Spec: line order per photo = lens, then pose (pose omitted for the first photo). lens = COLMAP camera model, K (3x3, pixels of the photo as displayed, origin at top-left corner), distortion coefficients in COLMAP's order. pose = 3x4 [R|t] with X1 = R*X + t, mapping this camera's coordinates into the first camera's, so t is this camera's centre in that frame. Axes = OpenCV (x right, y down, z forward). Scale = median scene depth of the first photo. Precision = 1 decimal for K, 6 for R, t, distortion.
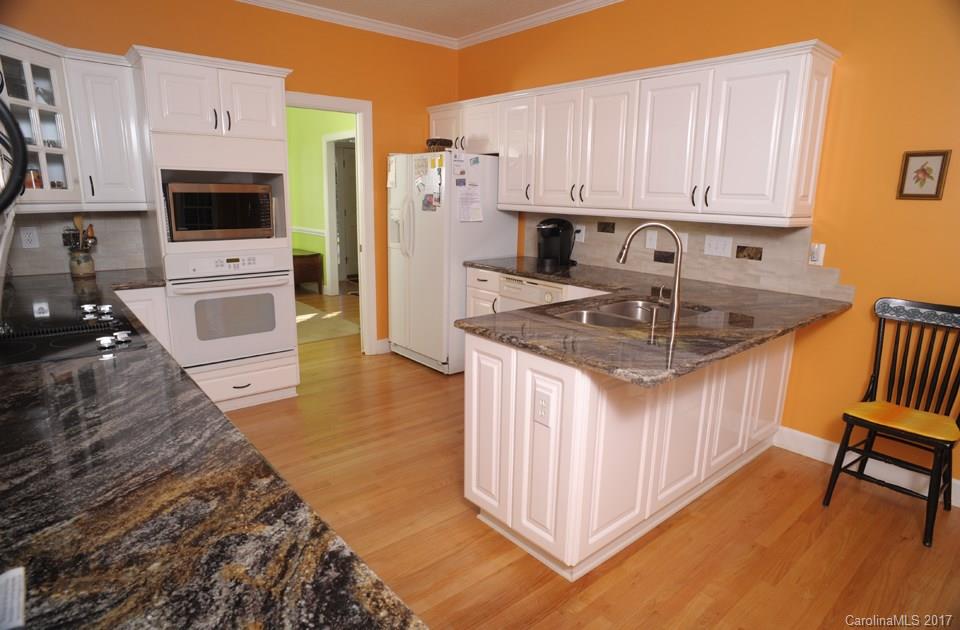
lens RADIAL K [[543.0, 0, 477.4], [0, 543.0, 313.7], [0, 0, 1]] dist [-0.084206, 0.048405]
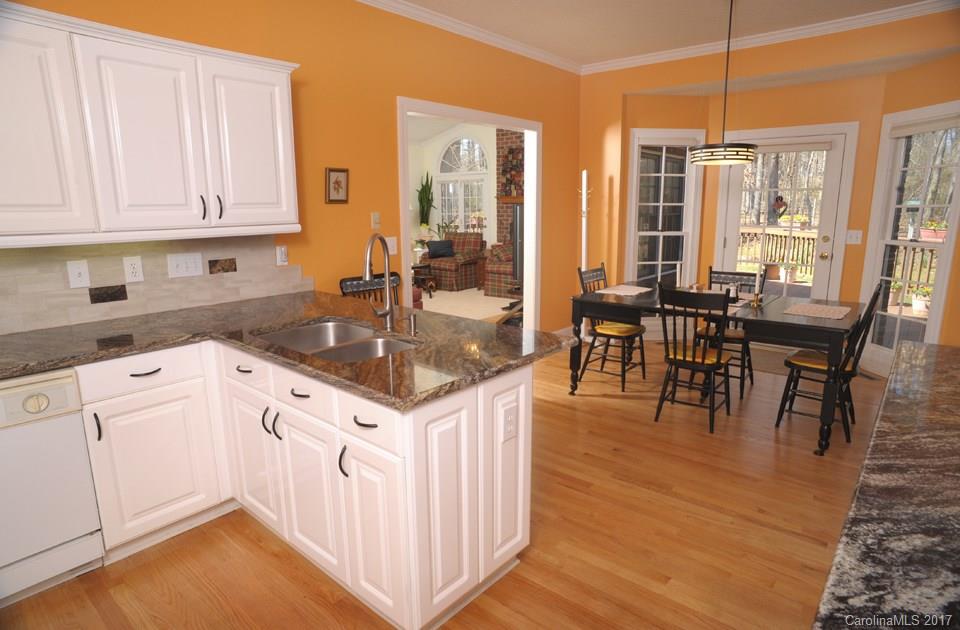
lens RADIAL K [[543.0, 0, 482.0], [0, 543.0, 315.8], [0, 0, 1]] dist [-0.084206, 0.048405]
pose [[-0.160871, -0.215320, 0.963202, -0.609702], [0.217514, 0.944183, 0.247397, -0.206674], [-0.962709, 0.249309, -0.105057, 0.856955]]
